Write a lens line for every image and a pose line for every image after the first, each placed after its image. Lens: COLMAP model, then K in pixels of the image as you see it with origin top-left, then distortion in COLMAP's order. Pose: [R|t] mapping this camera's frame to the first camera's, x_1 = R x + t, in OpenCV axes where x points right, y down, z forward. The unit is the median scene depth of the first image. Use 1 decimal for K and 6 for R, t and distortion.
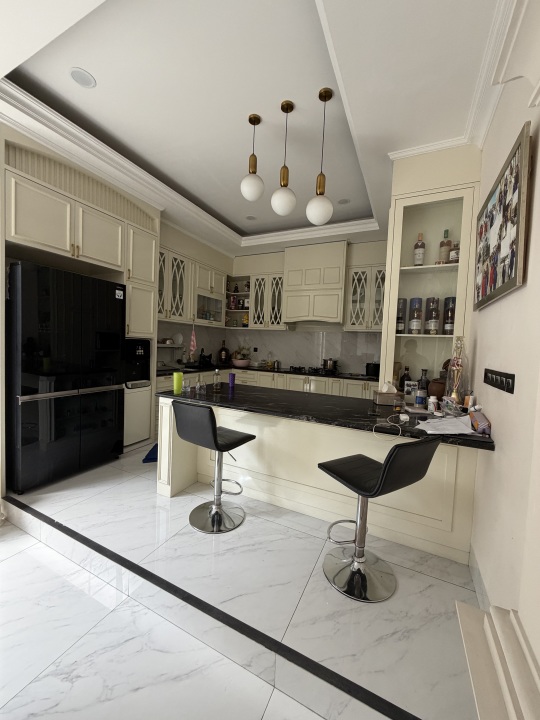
lens RADIAL K [[287.3, 0, 269.3], [0, 287.3, 358.4], [0, 0, 1]] dist [0.000051, -0.000145]
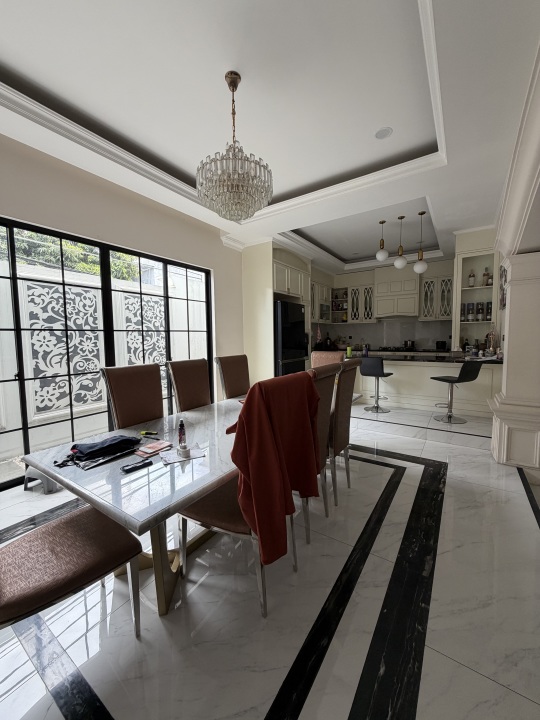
lens RADIAL K [[287.3, 0, 269.1], [0, 287.3, 358.1], [0, 0, 1]] dist [0.000051, -0.000145]
pose [[0.988824, -0.044262, -0.142365, -0.568538], [0.047454, 0.998691, 0.019102, 0.059494], [0.141333, -0.025645, 0.989630, -1.108758]]
